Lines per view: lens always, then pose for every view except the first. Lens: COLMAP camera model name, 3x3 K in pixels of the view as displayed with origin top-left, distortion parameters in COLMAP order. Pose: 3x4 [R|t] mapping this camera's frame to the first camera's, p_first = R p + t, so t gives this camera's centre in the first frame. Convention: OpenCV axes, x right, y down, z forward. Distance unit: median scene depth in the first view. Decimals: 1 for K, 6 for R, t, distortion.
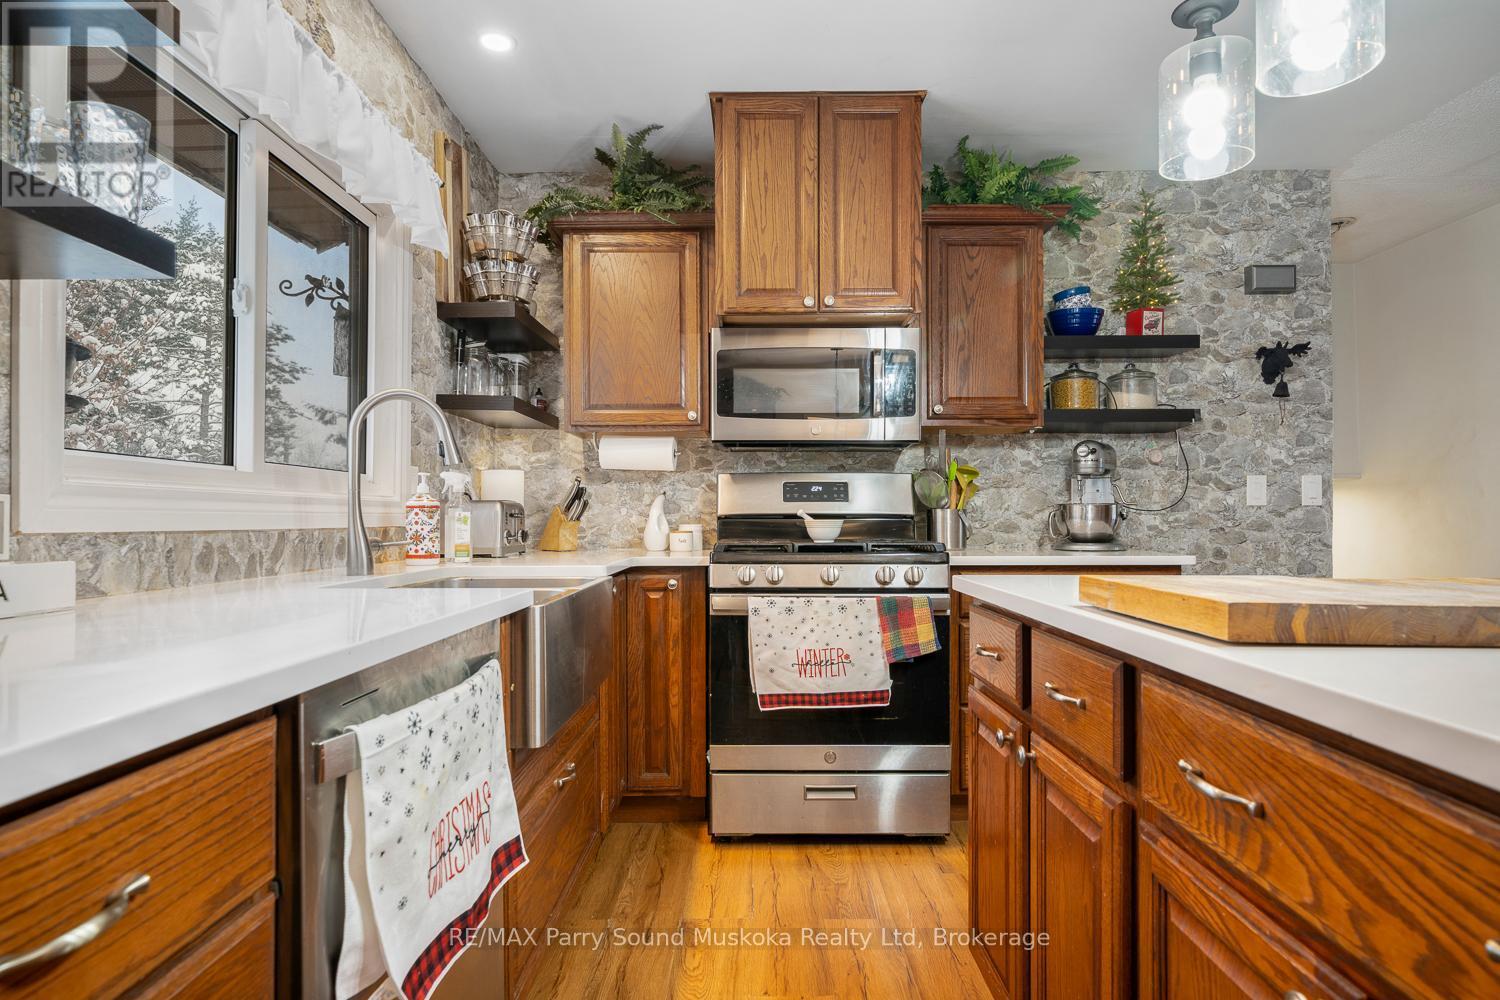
lens RADIAL K [[889.9, 0, 754.7], [0, 889.9, 516.2], [0, 0, 1]] dist [-0.001171, 0.001583]
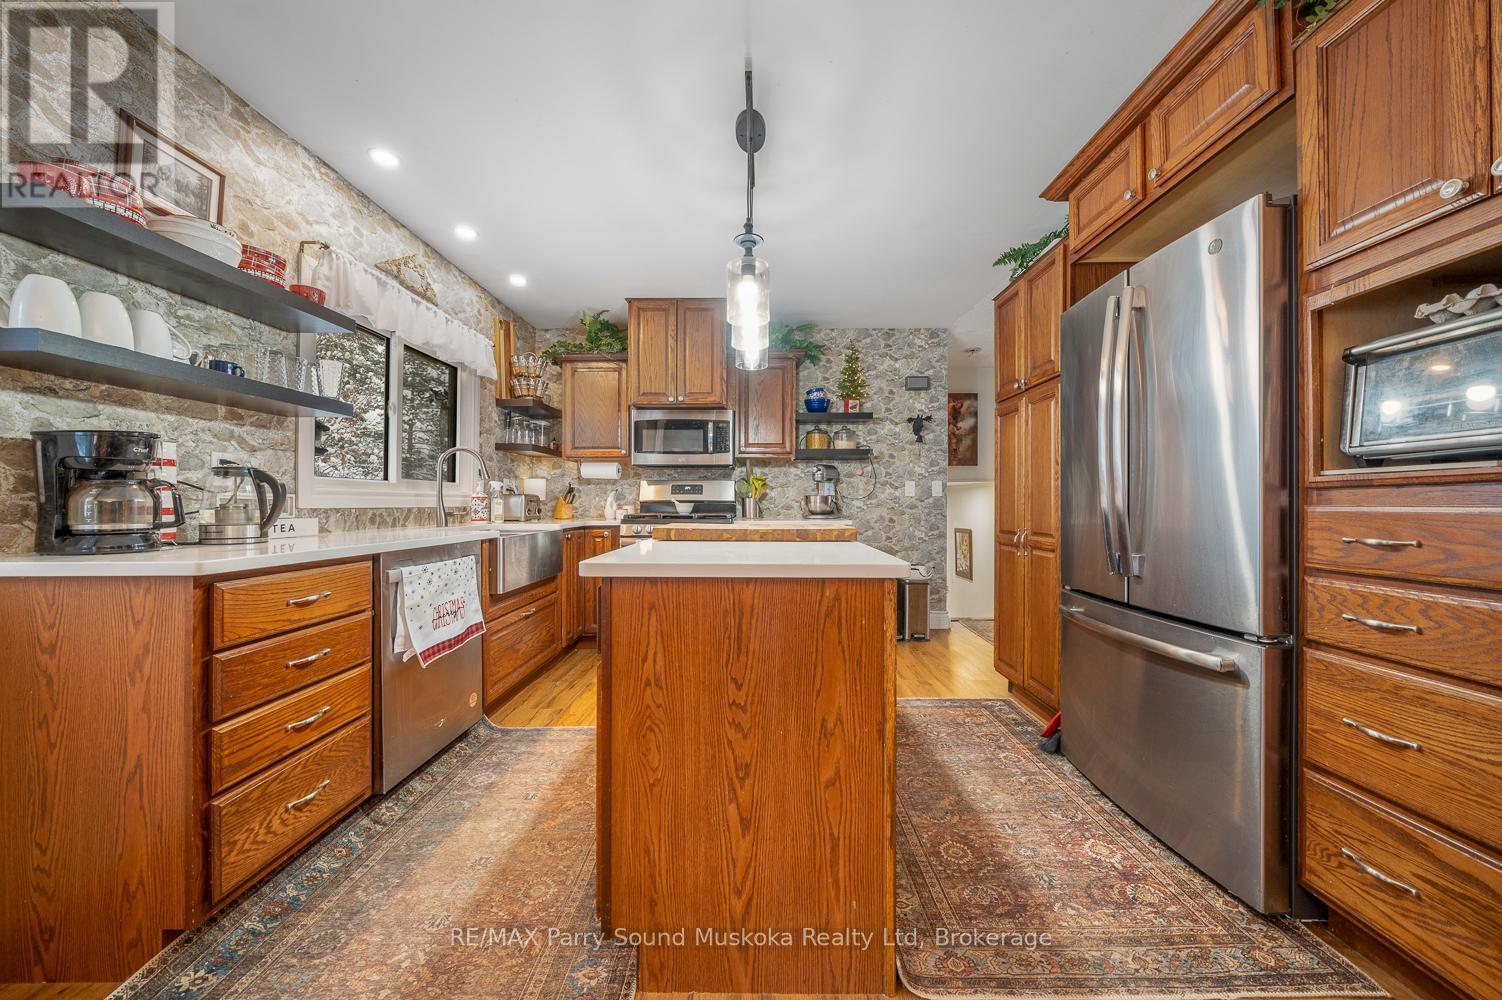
lens RADIAL K [[574.4, 0, 762.2], [0, 574.4, 501.3], [0, 0, 1]] dist [-0.010045, -0.000016]
pose [[0.999976, 0.000103, -0.006920, 0.248746], [-0.000102, 1.000000, 0.000267, -0.001064], [0.006920, -0.000266, 0.999976, -0.302539]]
